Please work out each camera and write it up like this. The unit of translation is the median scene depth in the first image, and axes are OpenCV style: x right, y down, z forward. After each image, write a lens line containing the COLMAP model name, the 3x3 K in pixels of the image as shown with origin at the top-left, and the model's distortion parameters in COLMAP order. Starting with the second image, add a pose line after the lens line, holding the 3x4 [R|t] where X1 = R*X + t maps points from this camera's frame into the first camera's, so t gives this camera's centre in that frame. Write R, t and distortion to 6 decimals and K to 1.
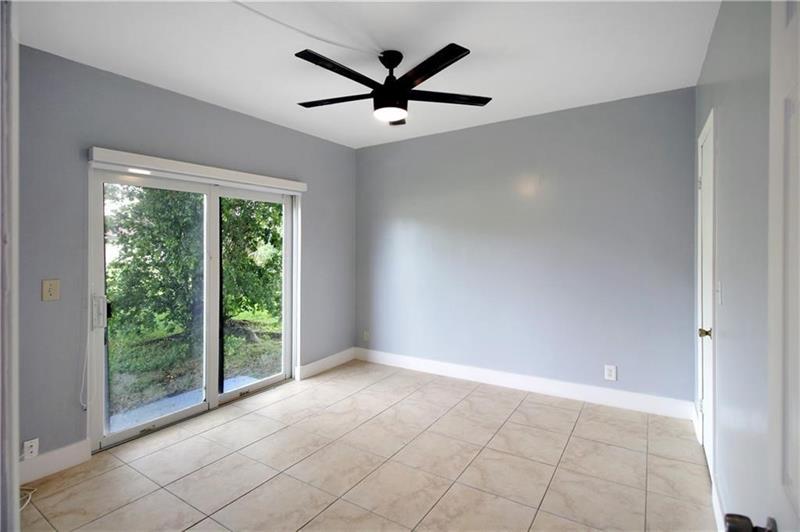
lens RADIAL K [[391.8, 0, 399.4], [0, 391.8, 254.8], [0, 0, 1]] dist [-0.000939, -0.001228]
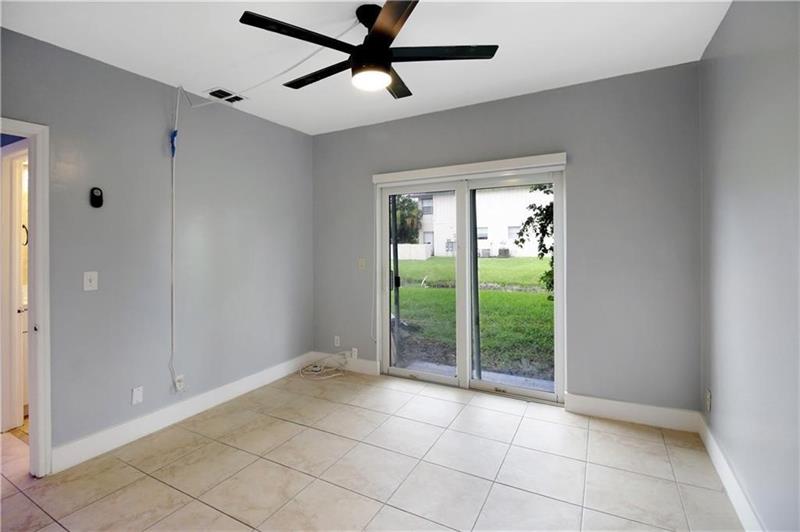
lens RADIAL K [[391.8, 0, 399.4], [0, 391.8, 254.8], [0, 0, 1]] dist [-0.000939, -0.001228]
pose [[0.061061, 0.031875, -0.997625, 0.694091], [-0.010316, 0.999457, 0.031302, -0.008482], [0.998081, 0.008380, 0.061357, 0.902849]]
